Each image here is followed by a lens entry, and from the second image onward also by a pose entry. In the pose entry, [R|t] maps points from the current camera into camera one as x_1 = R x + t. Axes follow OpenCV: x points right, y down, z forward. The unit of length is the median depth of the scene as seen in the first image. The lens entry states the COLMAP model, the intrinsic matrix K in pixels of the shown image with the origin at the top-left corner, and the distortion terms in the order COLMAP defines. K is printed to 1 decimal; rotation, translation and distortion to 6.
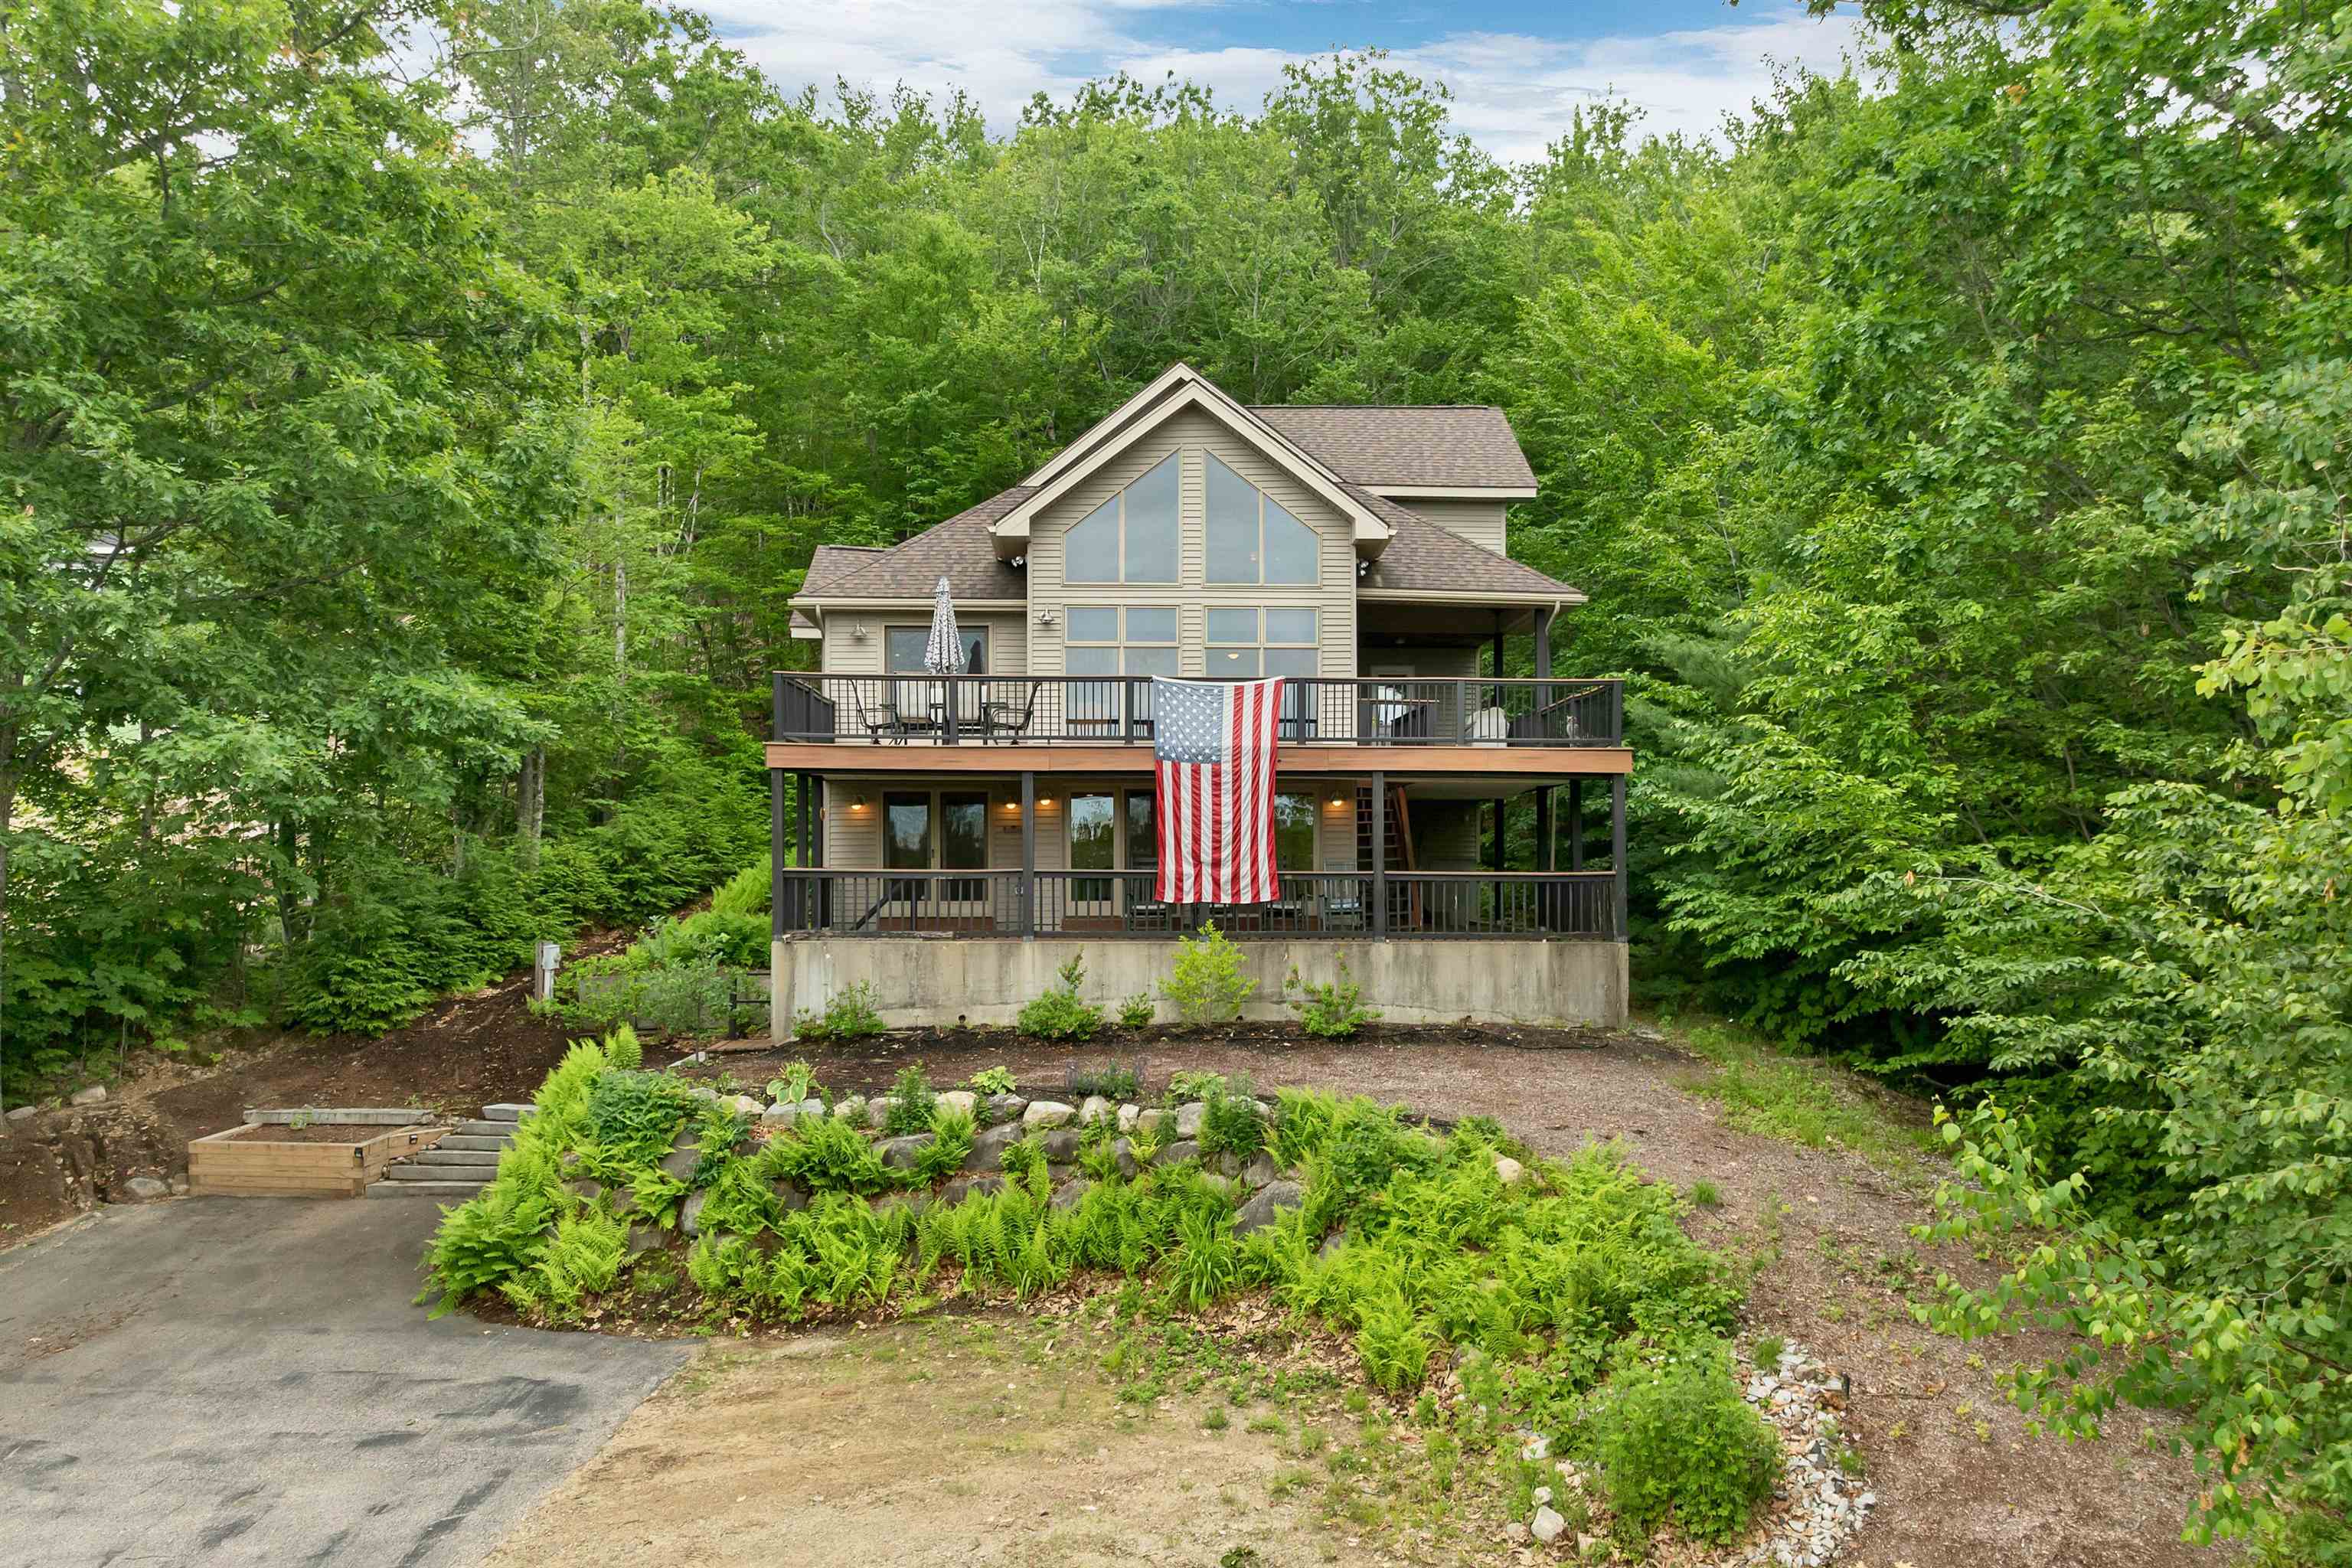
lens RADIAL K [[1730.9, 0, 1172.5], [0, 1730.9, 778.4], [0, 0, 1]] dist [-0.057603, 0.006755]
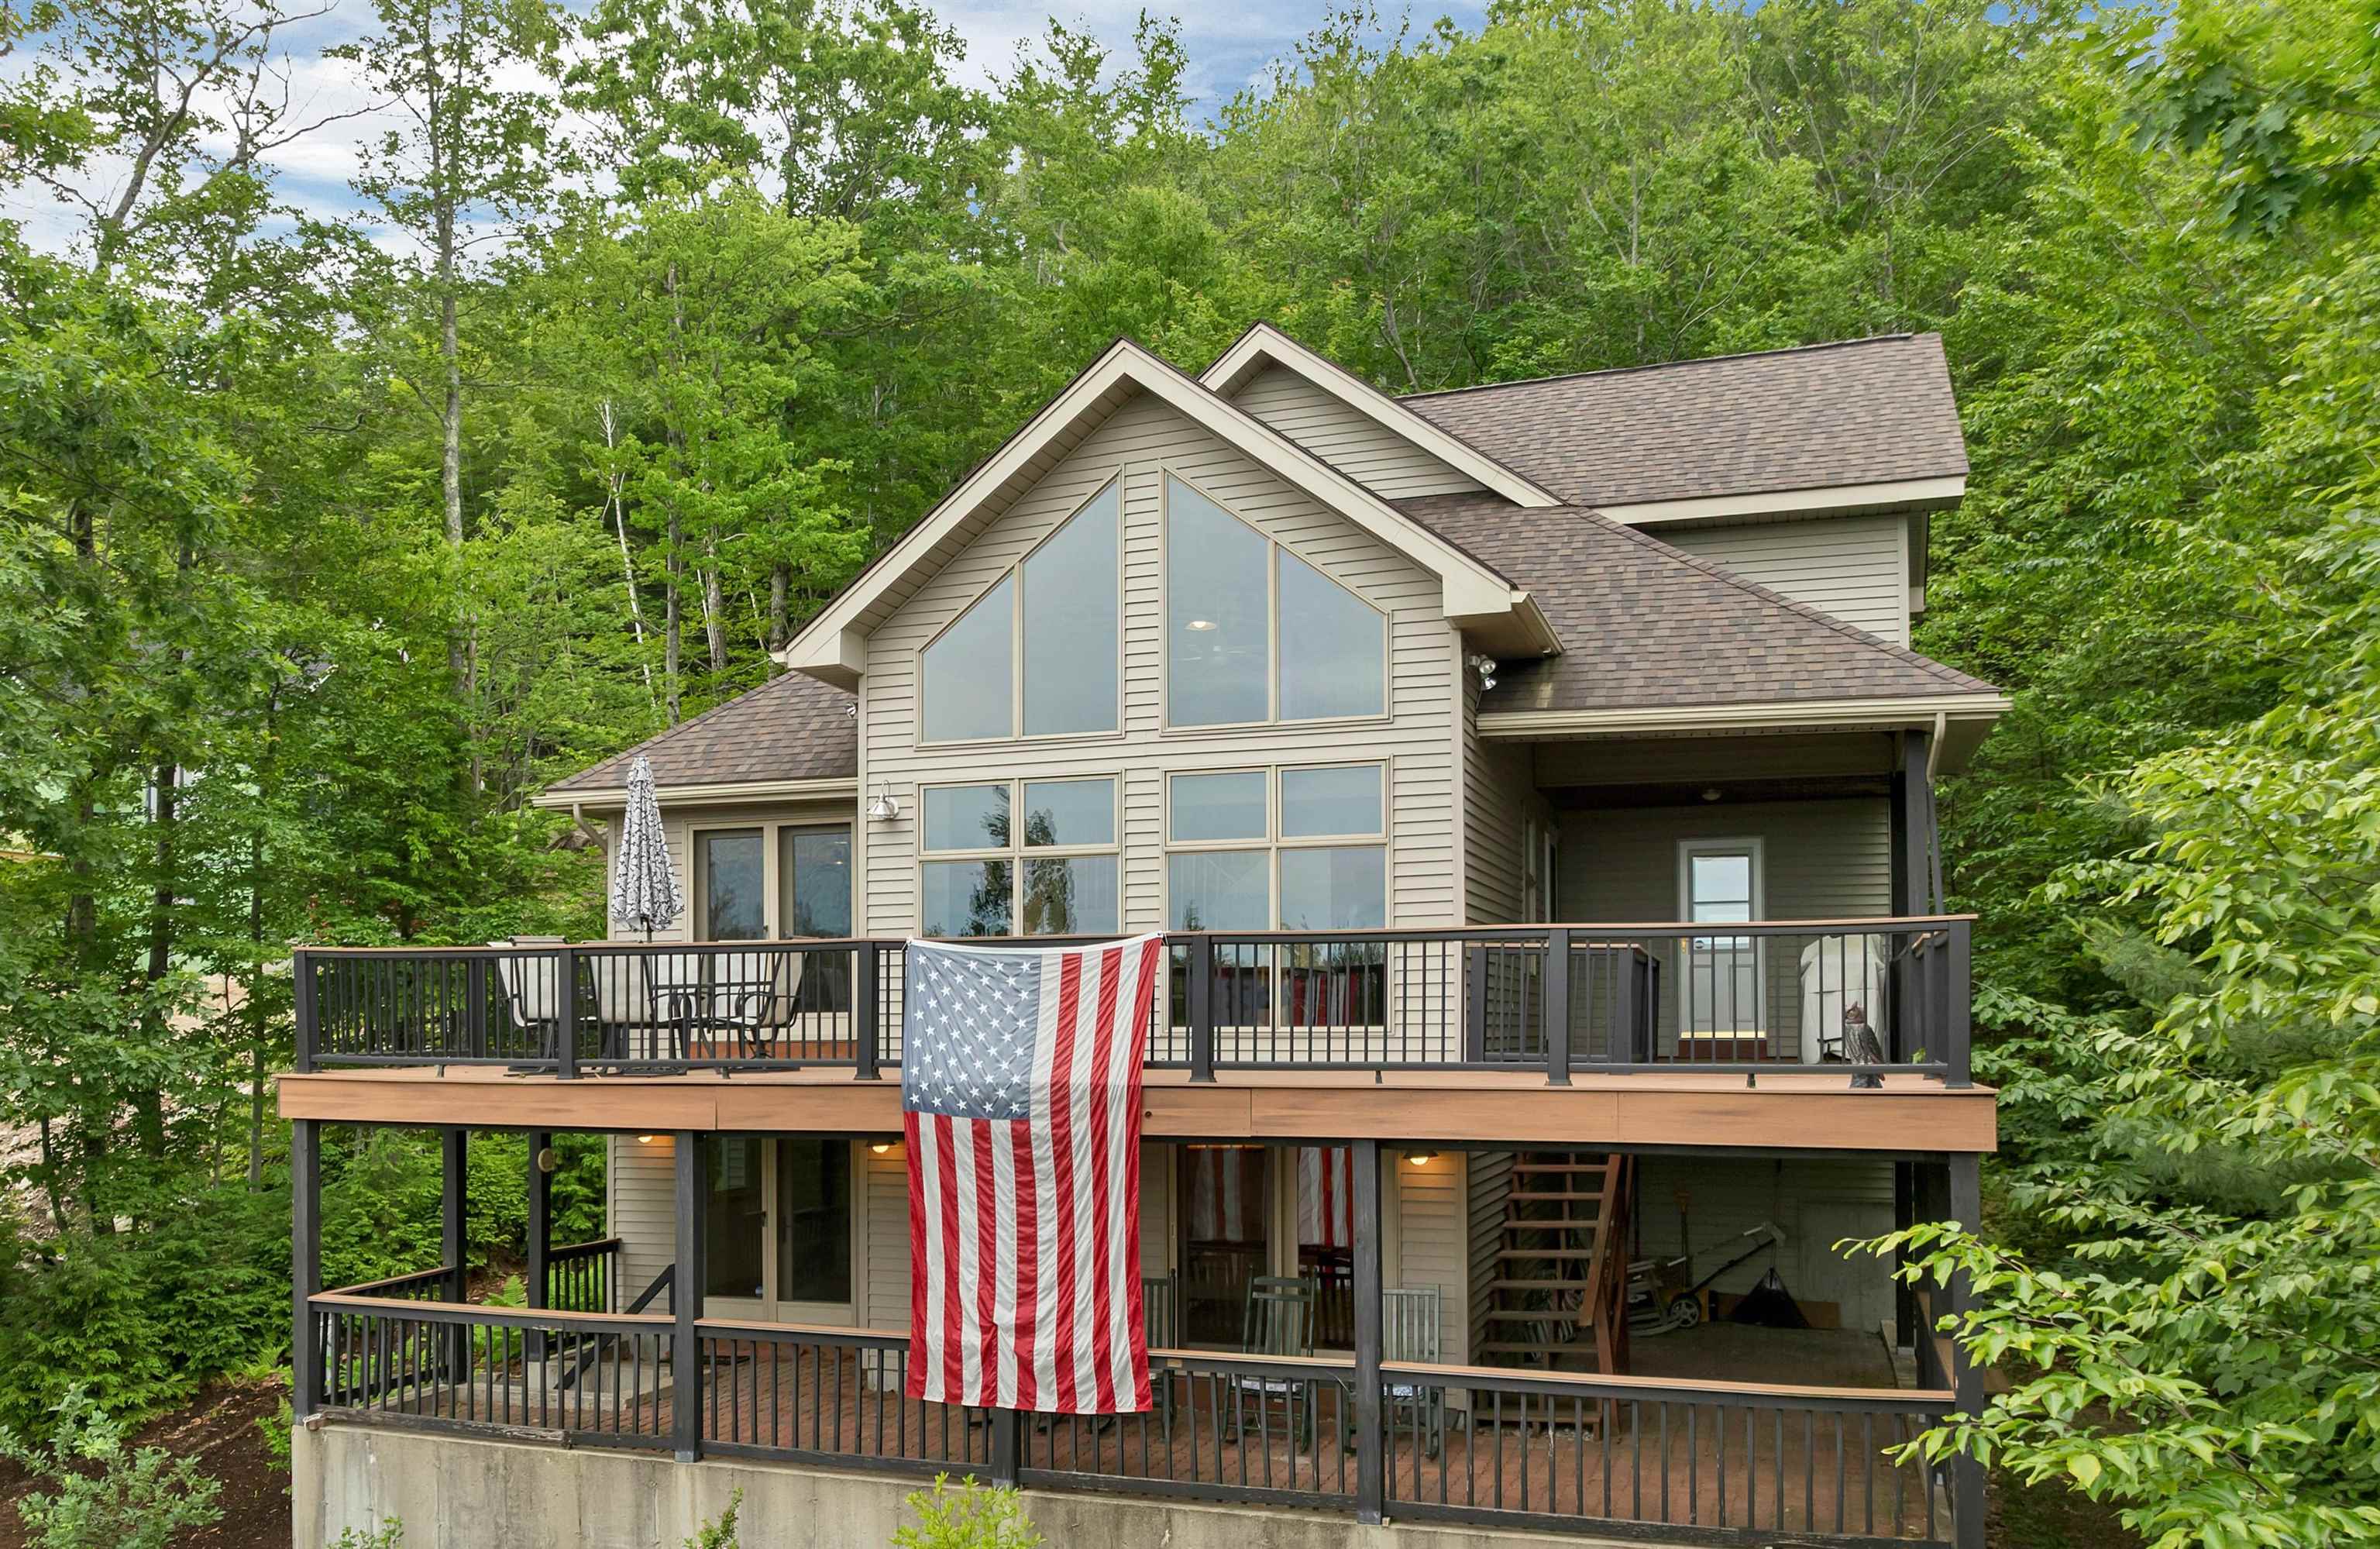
lens RADIAL K [[1996.2, 0, 1023.2], [0, 1996.2, 923.9], [0, 0, 1]] dist [-0.045430, 0.001745]
pose [[0.915189, -0.026745, -0.402137, 0.248888], [0.027313, 0.999618, -0.004324, -0.059988], [0.402099, -0.007026, 0.915569, 0.495012]]
